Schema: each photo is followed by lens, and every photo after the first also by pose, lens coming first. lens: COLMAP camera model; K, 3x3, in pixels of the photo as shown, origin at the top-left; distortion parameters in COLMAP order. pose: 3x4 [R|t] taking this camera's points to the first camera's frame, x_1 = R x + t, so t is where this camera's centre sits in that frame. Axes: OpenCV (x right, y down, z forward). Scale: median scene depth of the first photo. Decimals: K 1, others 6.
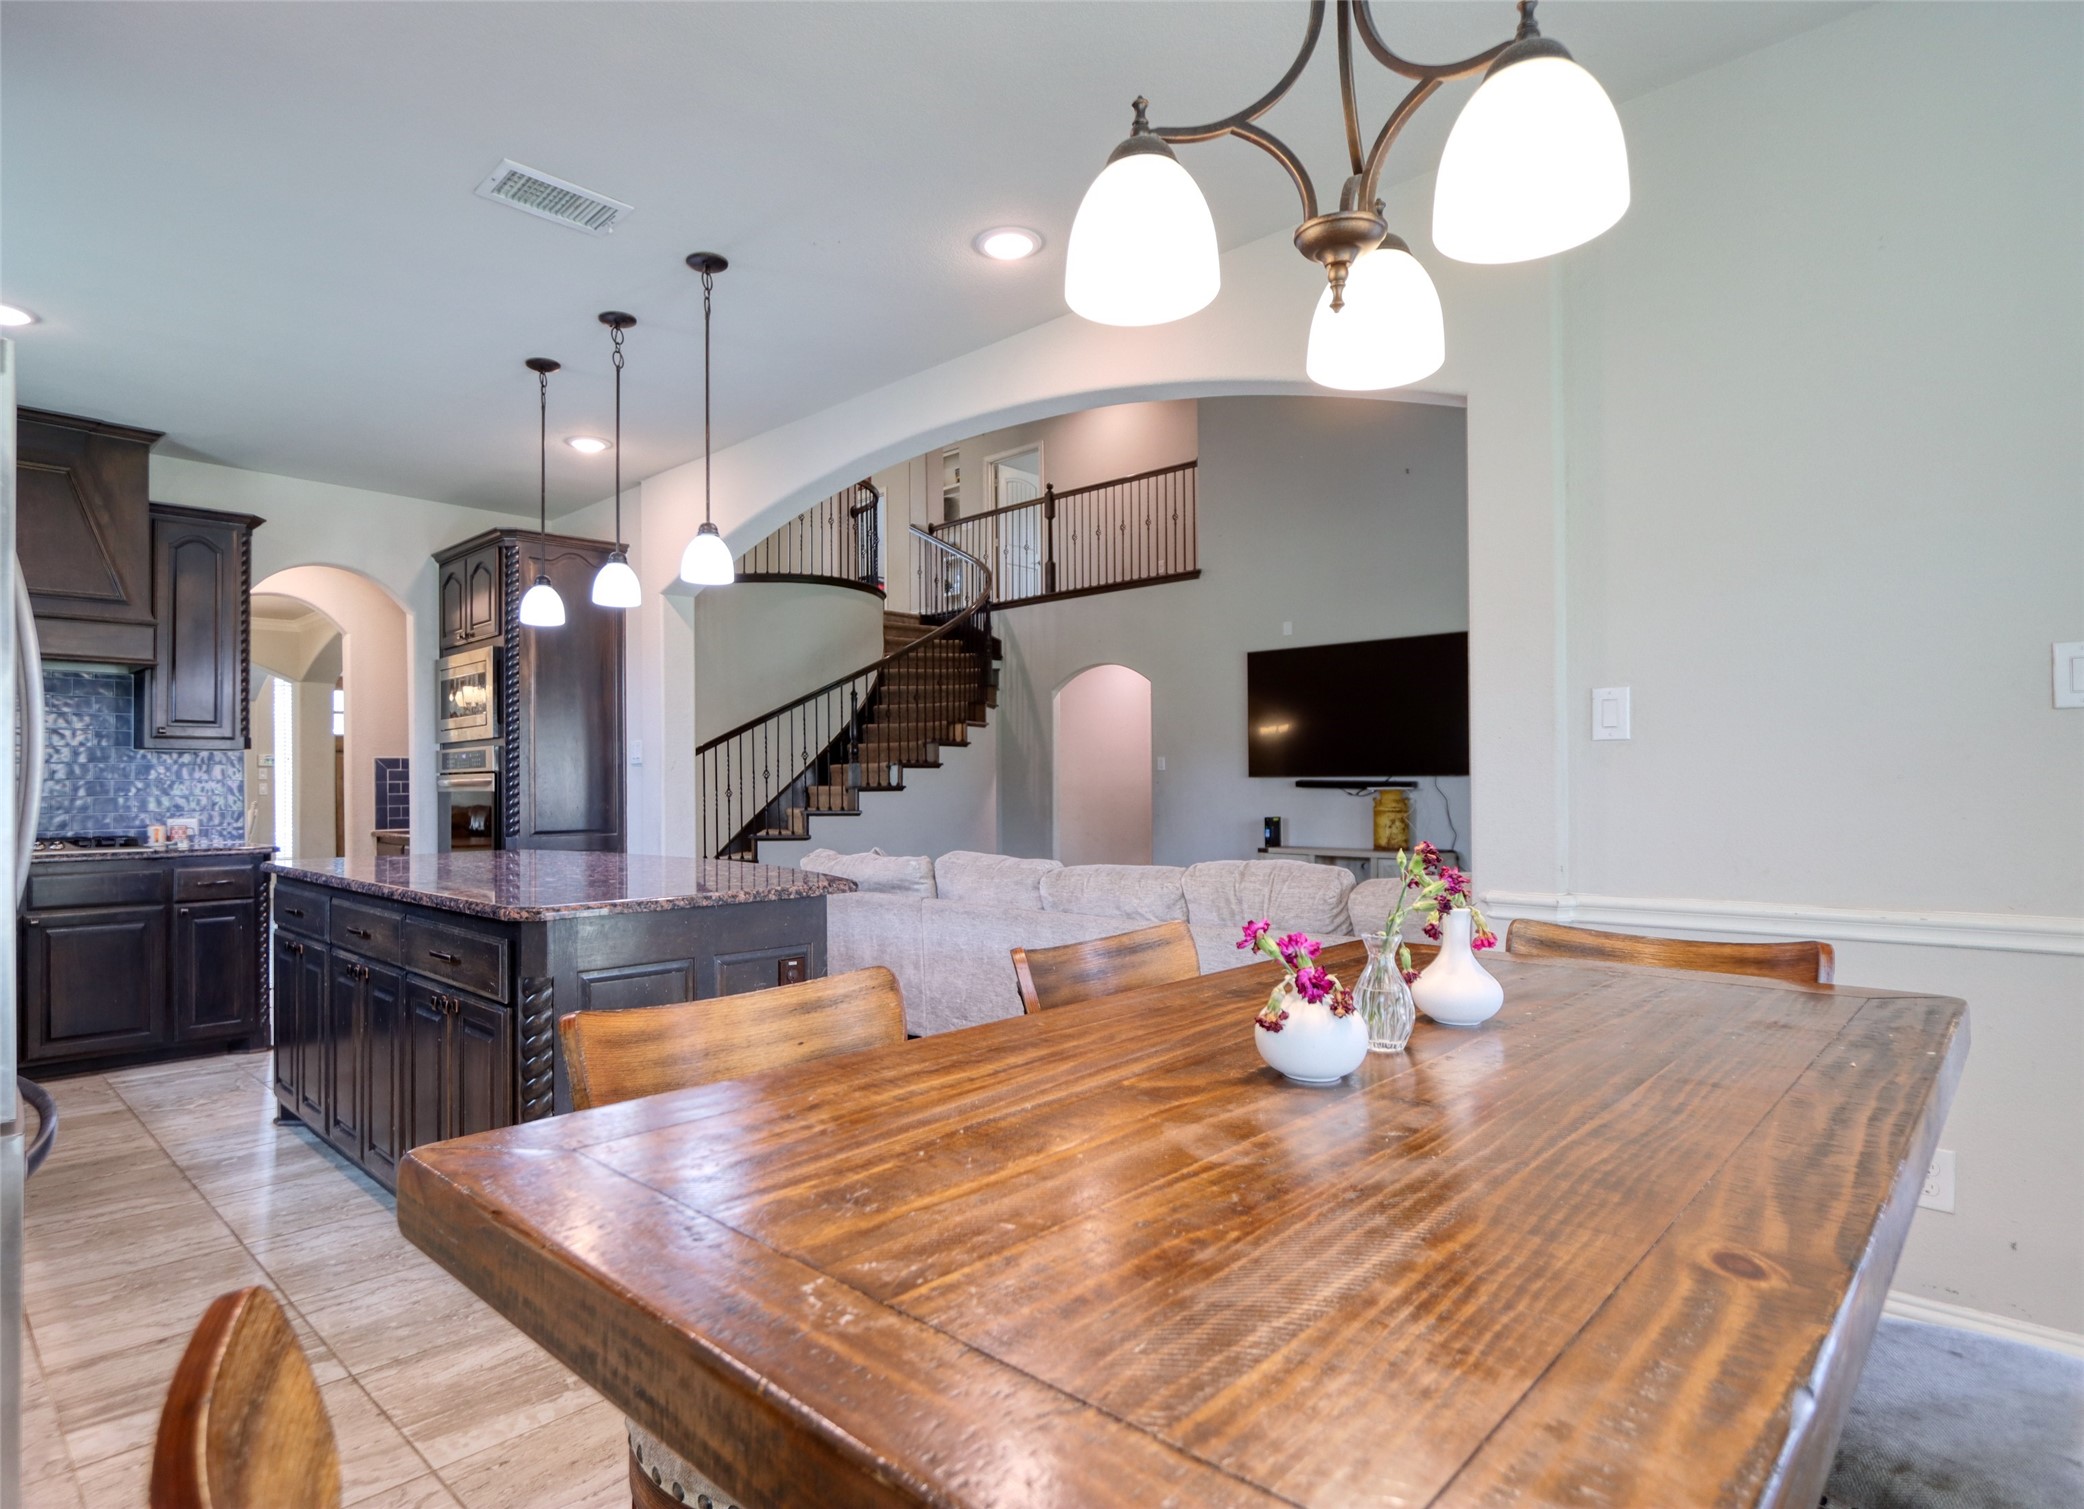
lens RADIAL K [[1100.9, 0, 968.6], [0, 1100.9, 768.4], [0, 0, 1]] dist [-0.027805, -0.000057]
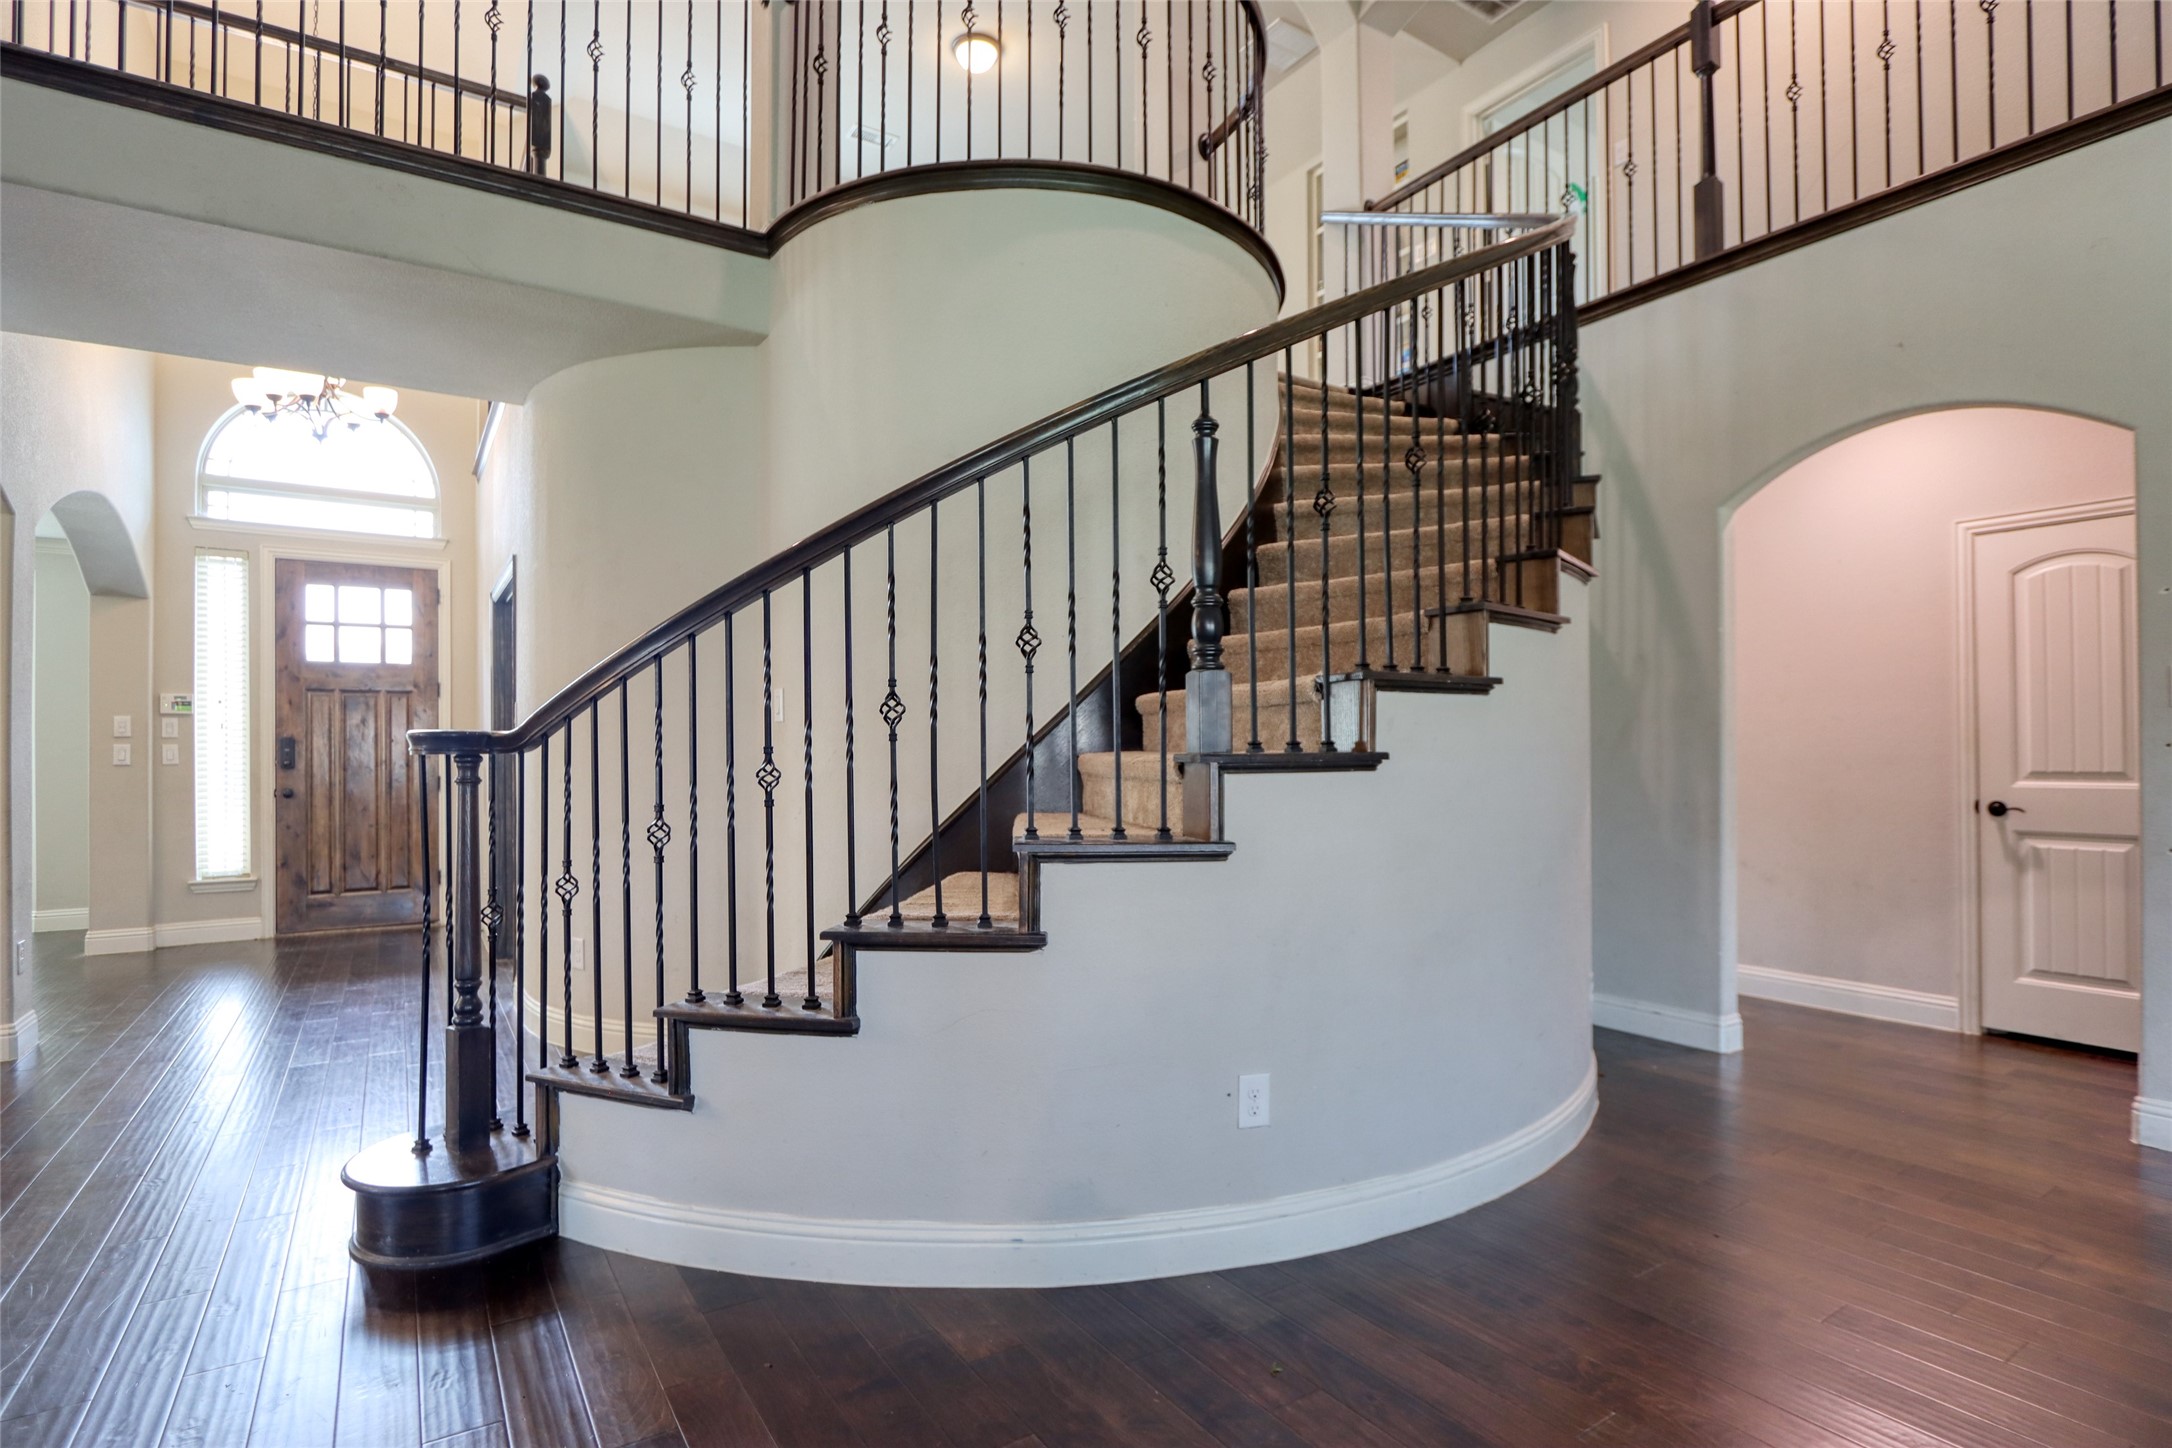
lens RADIAL K [[1068.0, 0, 1087.7], [0, 1068.0, 738.3], [0, 0, 1]] dist [-0.015115, 0.002402]
pose [[0.976061, -0.000083, -0.217499, -0.069685], [0.000811, 0.999994, 0.003258, 0.010663], [0.217498, -0.003356, 0.976055, 0.682066]]
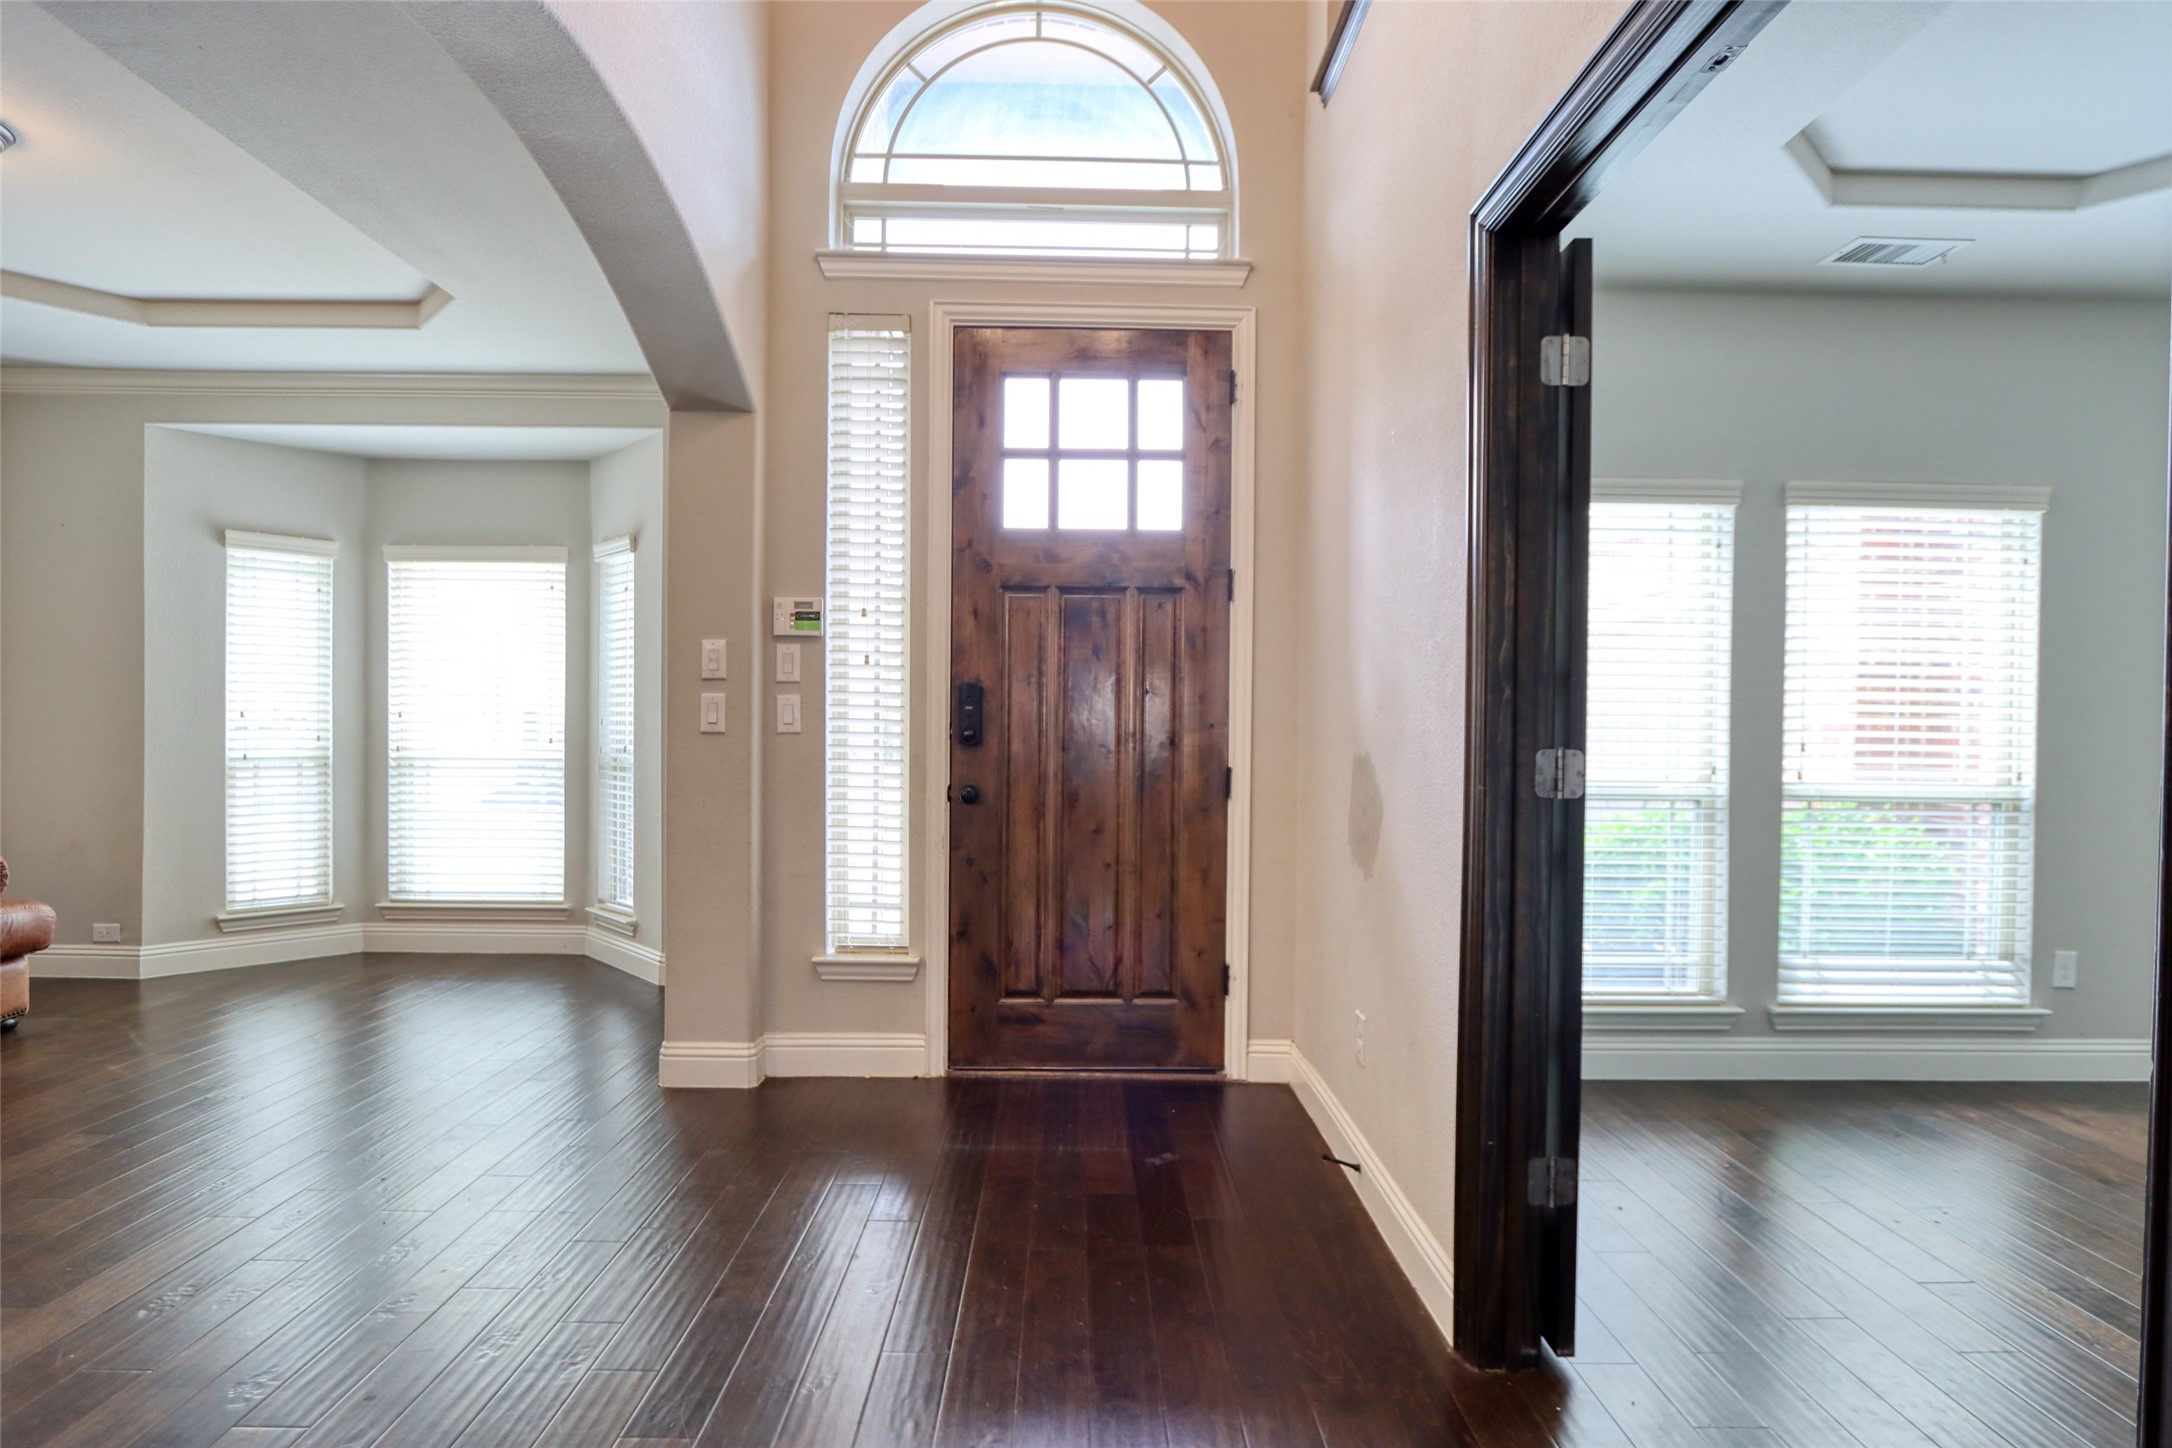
lens RADIAL K [[1082.2, 0, 1074.2], [0, 1082.2, 739.8], [0, 0, 1]] dist [-0.010332, -0.000558]
pose [[0.703624, 0.025834, -0.710102, -0.453782], [-0.008834, 0.999580, 0.027612, 0.020439], [0.710517, -0.013156, 0.703557, 1.018023]]
